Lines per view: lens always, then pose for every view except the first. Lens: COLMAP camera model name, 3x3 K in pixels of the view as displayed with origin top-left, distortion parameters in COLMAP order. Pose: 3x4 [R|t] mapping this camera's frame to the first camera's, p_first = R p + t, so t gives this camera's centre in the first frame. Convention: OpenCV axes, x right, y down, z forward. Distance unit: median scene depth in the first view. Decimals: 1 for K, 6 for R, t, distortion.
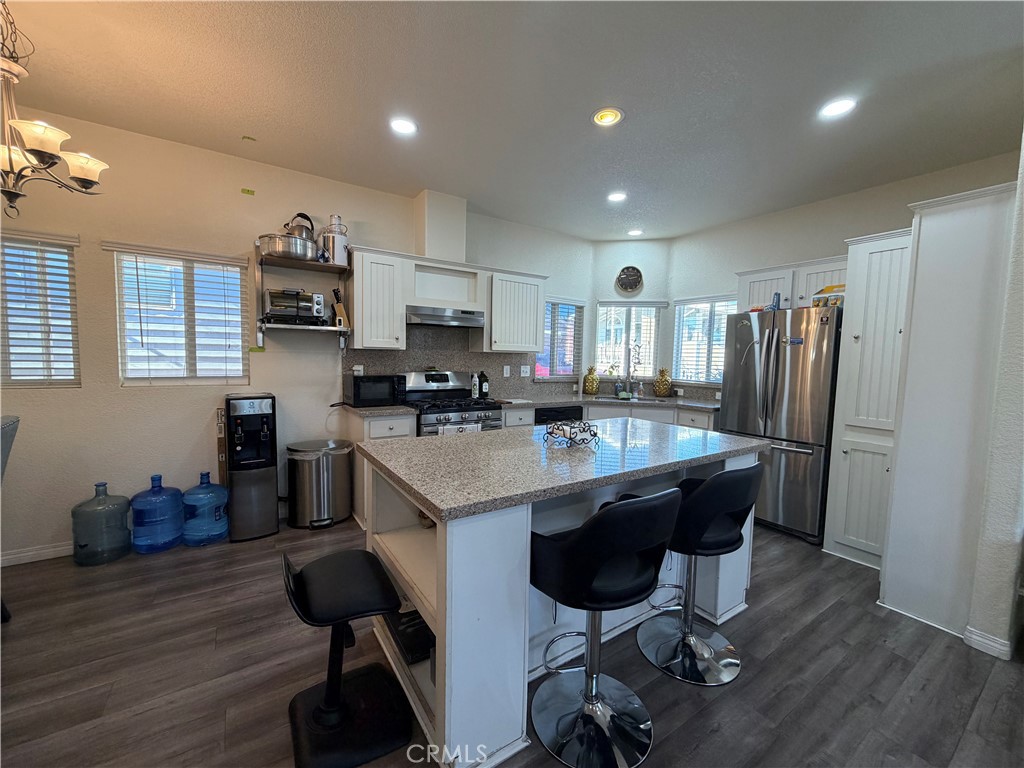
lens RADIAL K [[408.9, 0, 510.6], [0, 408.9, 385.9], [0, 0, 1]] dist [-0.000306, -0.000274]
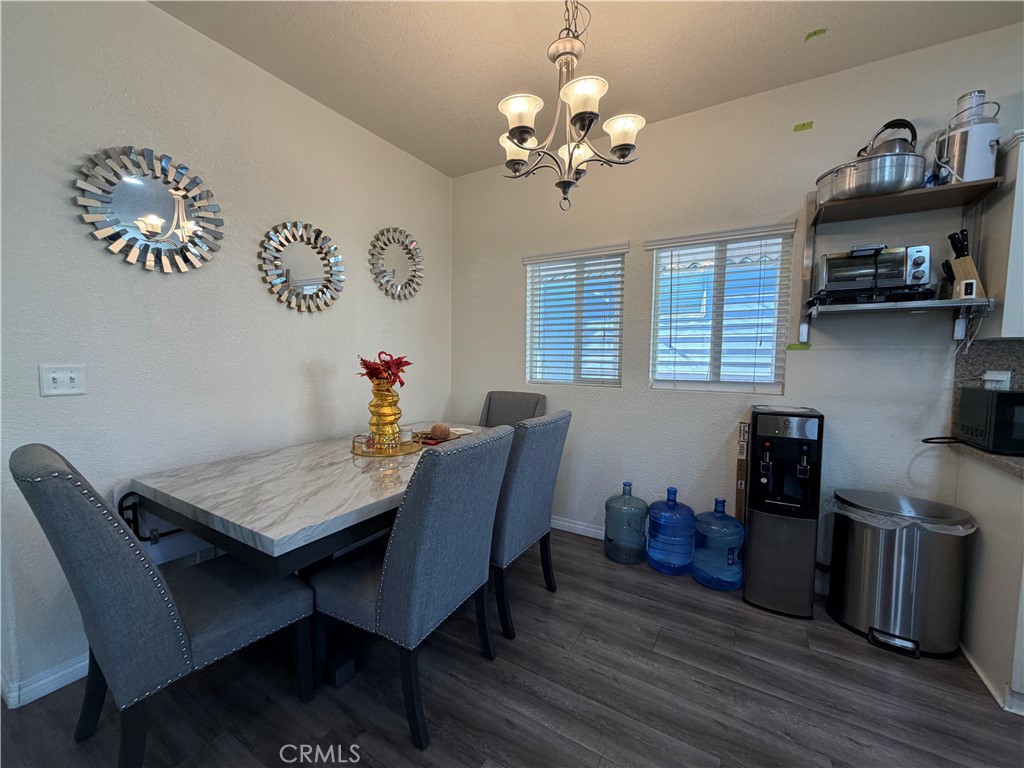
lens RADIAL K [[408.9, 0, 510.6], [0, 408.9, 385.9], [0, 0, 1]] dist [-0.000306, -0.000274]
pose [[0.429441, 0.045479, -0.901949, -0.198686], [-0.065507, 0.997669, 0.019116, -0.001160], [0.900716, 0.050875, 0.431420, 0.255291]]
